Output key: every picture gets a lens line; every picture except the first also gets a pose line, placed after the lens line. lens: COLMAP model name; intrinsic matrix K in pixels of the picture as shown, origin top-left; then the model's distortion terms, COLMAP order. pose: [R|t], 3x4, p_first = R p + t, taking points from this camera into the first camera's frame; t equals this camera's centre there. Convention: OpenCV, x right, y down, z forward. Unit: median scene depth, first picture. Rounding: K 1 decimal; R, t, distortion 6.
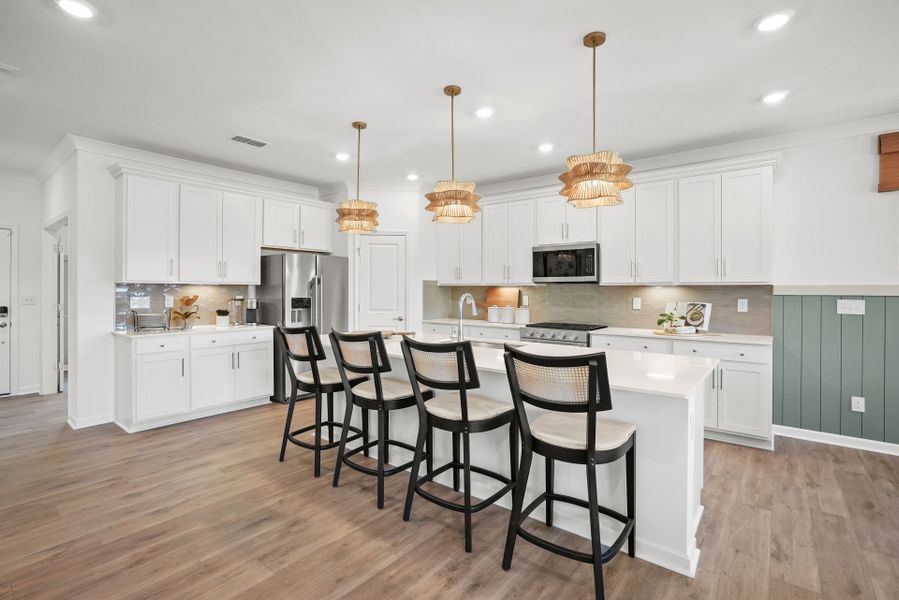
lens RADIAL K [[422.9, 0, 450.0], [0, 422.9, 288.4], [0, 0, 1]] dist [-0.044994, 0.024361]
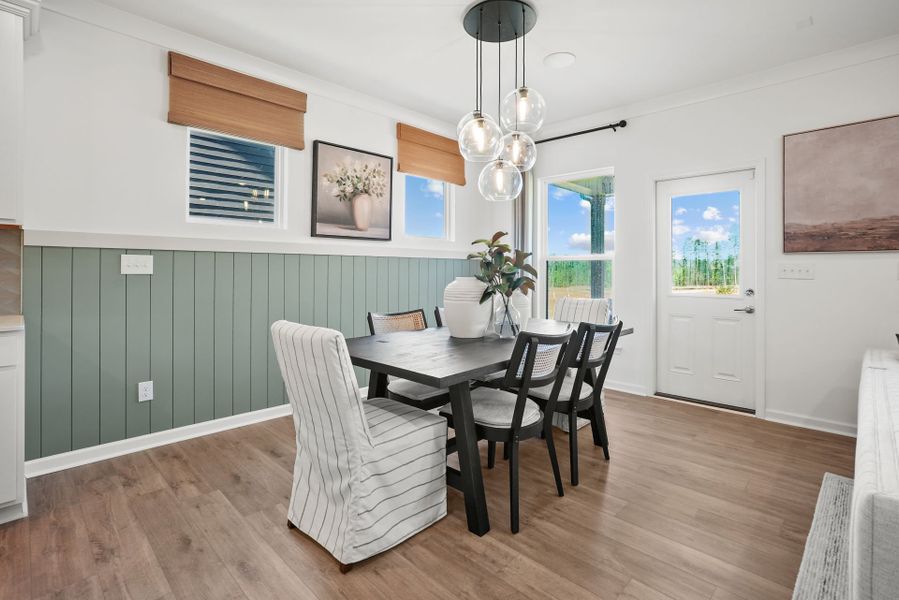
lens RADIAL K [[422.8, 0, 447.7], [0, 422.8, 270.0], [0, 0, 1]] dist [-0.012242, 0.001111]
pose [[0.101652, -0.003659, 0.994813, 0.238768], [-0.007606, 0.999961, 0.004456, 0.042763], [-0.994791, -0.008020, 0.101621, 0.325651]]
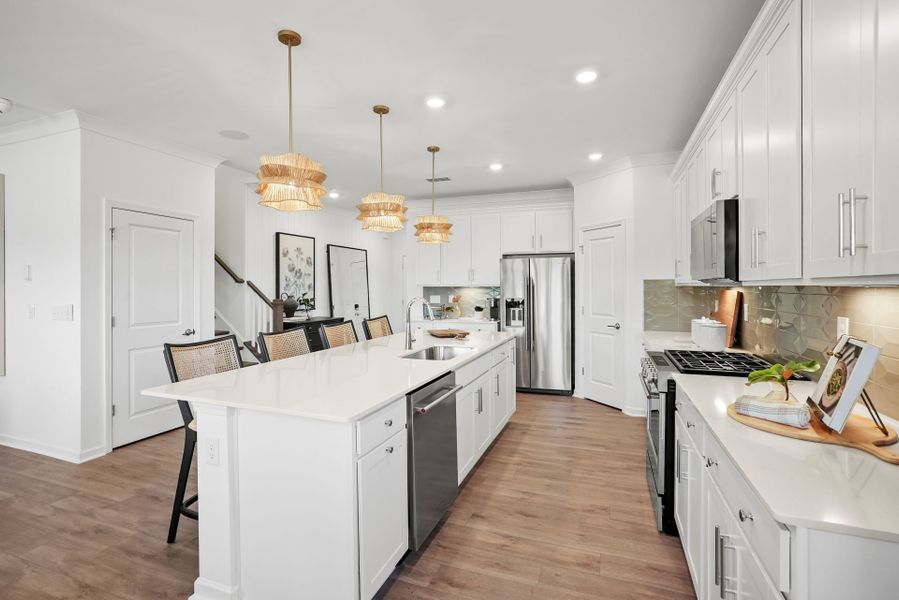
lens RADIAL K [[422.9, 0, 450.0], [0, 422.9, 288.4], [0, 0, 1]] dist [-0.044994, 0.024361]
pose [[0.304862, -0.002674, -0.952393, 0.806328], [0.002779, 0.999994, -0.001918, -0.003221], [0.952392, -0.002062, 0.304868, 0.627338]]
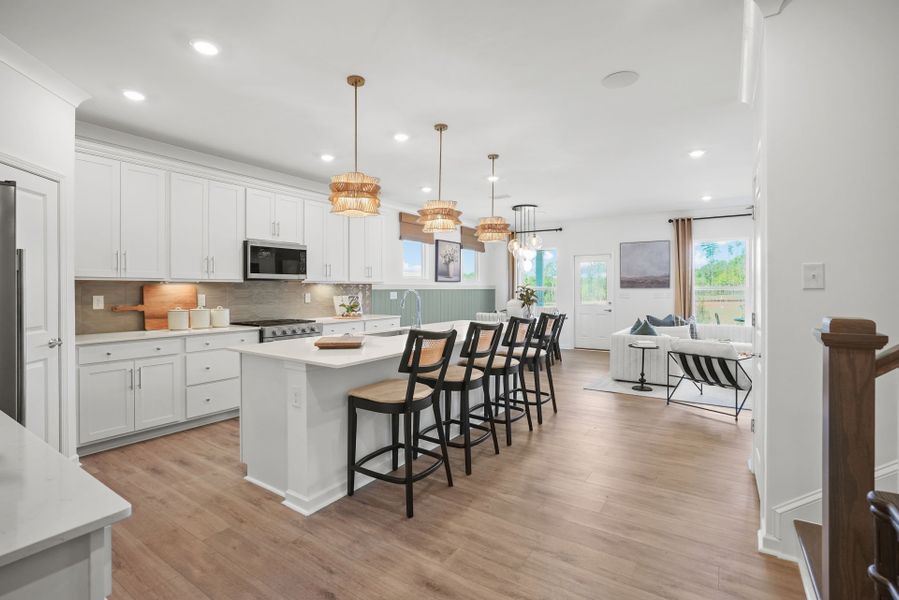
lens RADIAL K [[422.9, 0, 450.0], [0, 422.9, 288.4], [0, 0, 1]] dist [-0.044994, 0.024361]
pose [[-0.088355, -0.004086, 0.996081, -0.933762], [-0.001421, 0.999991, 0.003976, 0.002940], [-0.996088, -0.001065, -0.088360, 0.811161]]
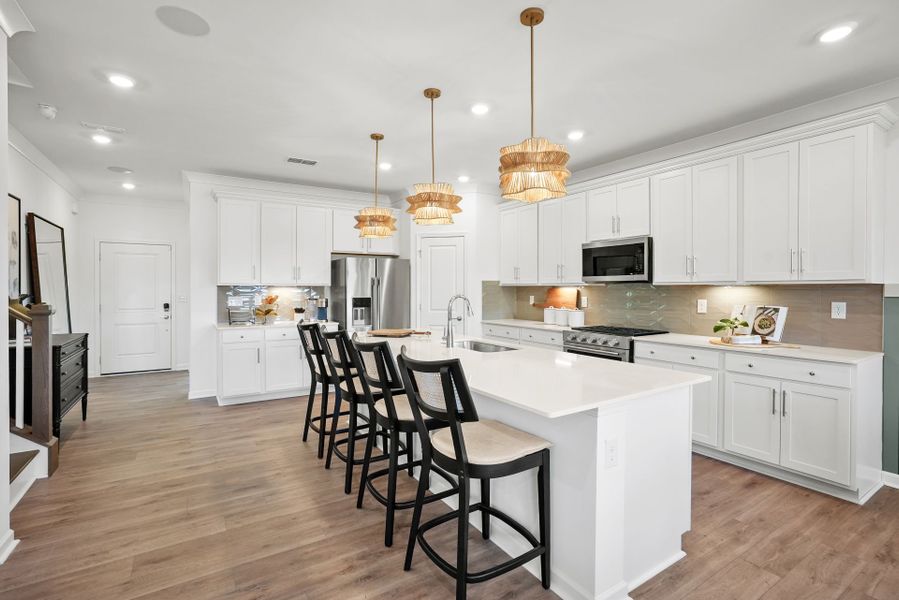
lens RADIAL K [[422.2, 0, 449.7], [0, 422.2, 291.0], [0, 0, 1]] dist [-0.039139, 0.018379]
pose [[0.944065, -0.001158, -0.329758, 0.282287], [0.003648, 0.999969, 0.006933, -0.002626], [0.329740, -0.007748, 0.944040, 0.044663]]
